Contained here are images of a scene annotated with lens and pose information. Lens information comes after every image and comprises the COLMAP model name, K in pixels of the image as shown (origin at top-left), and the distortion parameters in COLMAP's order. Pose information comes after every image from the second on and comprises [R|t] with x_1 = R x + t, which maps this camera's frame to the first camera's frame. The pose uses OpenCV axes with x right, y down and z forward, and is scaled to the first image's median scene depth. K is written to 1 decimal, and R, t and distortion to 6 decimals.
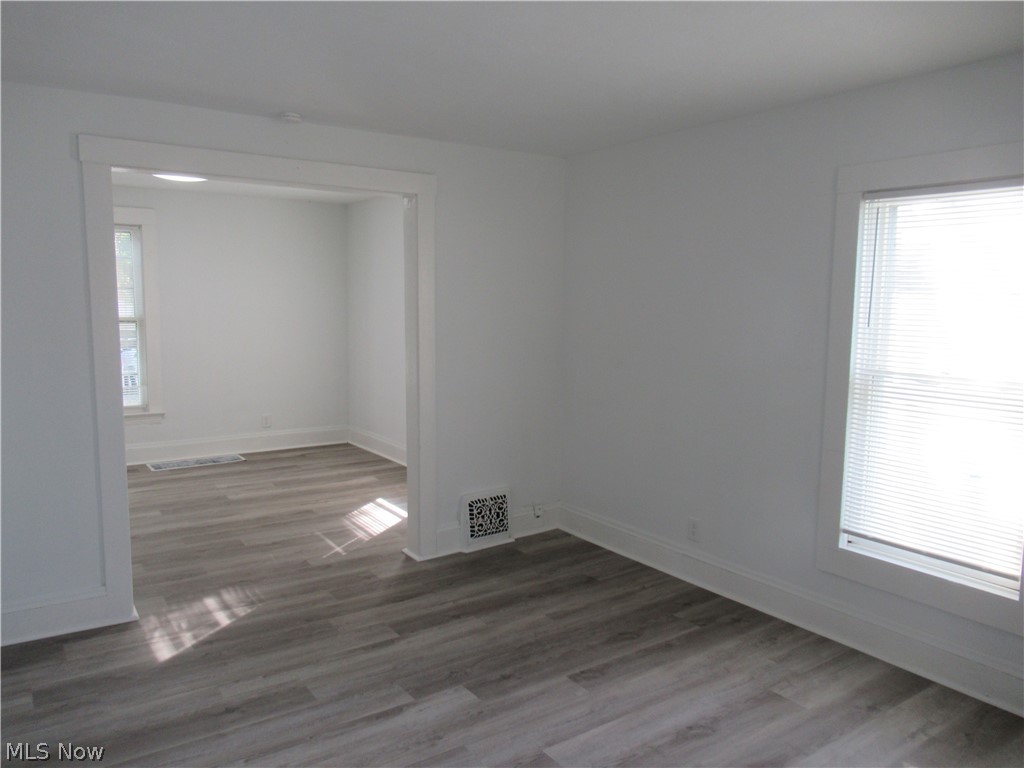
lens RADIAL K [[765.3, 0, 512.2], [0, 765.3, 388.7], [0, 0, 1]] dist [-0.000711, -0.002122]
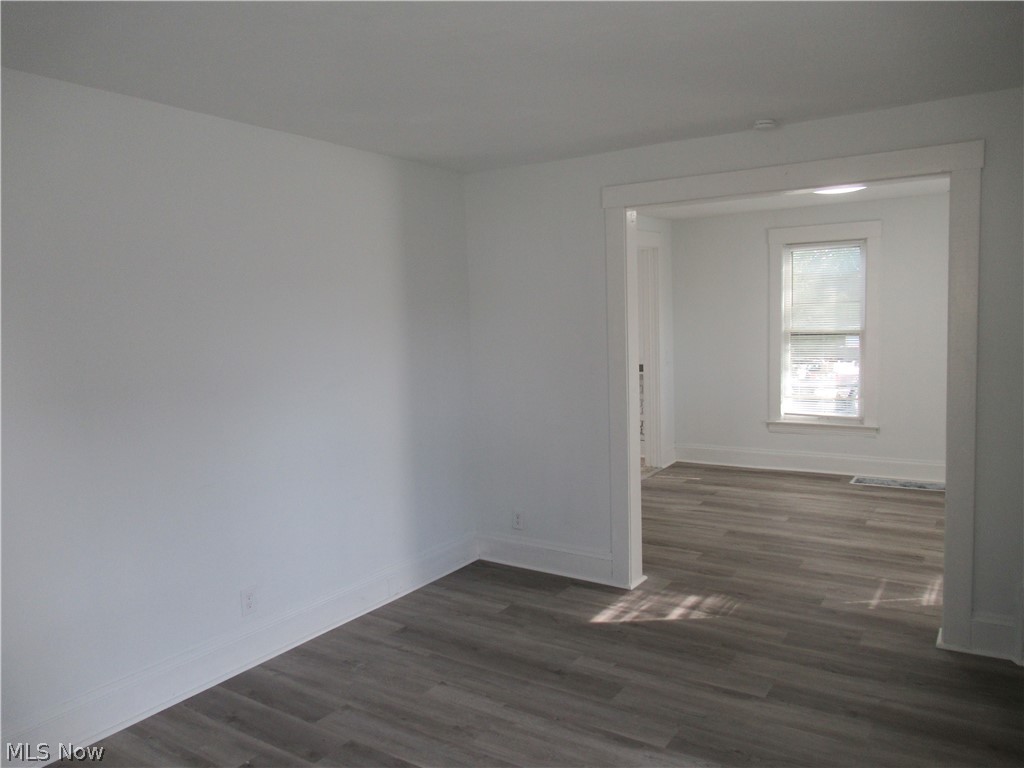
lens RADIAL K [[765.3, 0, 512.2], [0, 765.3, 388.7], [0, 0, 1]] dist [-0.000711, -0.002122]
pose [[0.374167, 0.066696, -0.924960, 0.499124], [-0.077944, 0.996143, 0.040299, -0.038481], [0.924080, 0.057017, 0.377923, 0.360878]]
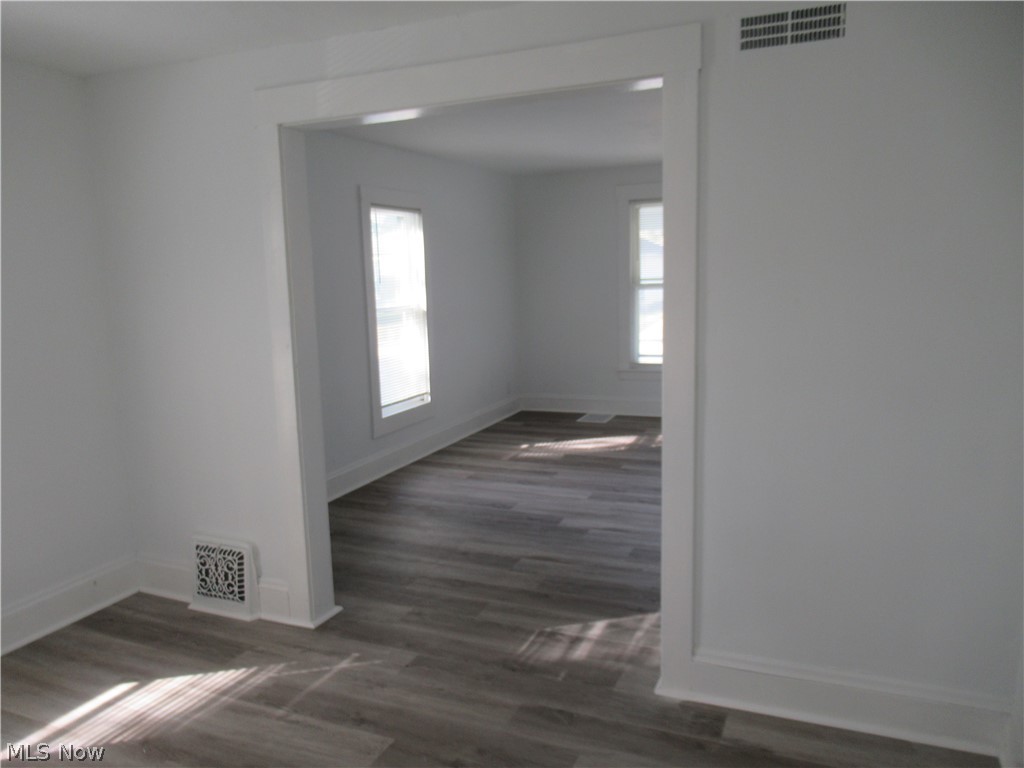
lens RADIAL K [[765.3, 0, 512.2], [0, 765.3, 388.7], [0, 0, 1]] dist [-0.000711, -0.002122]
pose [[-0.522097, -0.129976, 0.842924, -1.019223], [0.124494, 0.966120, 0.226083, -0.177555], [-0.843751, 0.222976, -0.488227, 1.432614]]
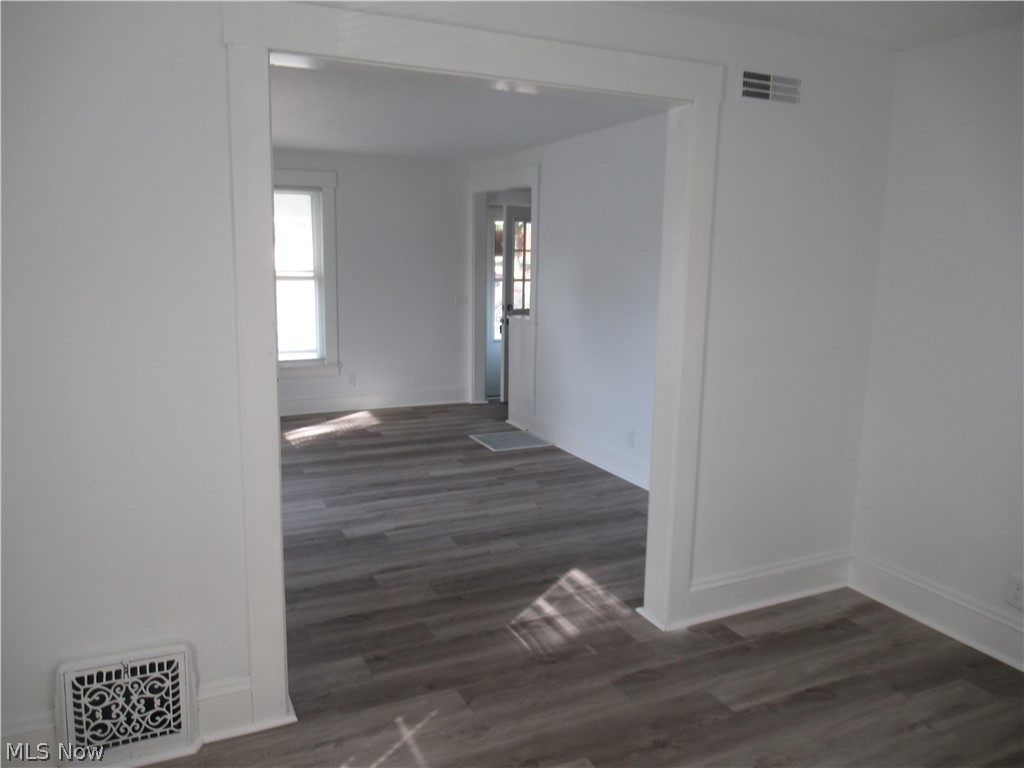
lens RADIAL K [[765.3, 0, 512.2], [0, 765.3, 388.7], [0, 0, 1]] dist [-0.000711, -0.002122]
pose [[-0.985000, -0.054567, 0.163696, -0.466563], [-0.005562, 0.958228, 0.285952, -0.214816], [-0.172462, 0.280752, -0.944158, 1.783466]]
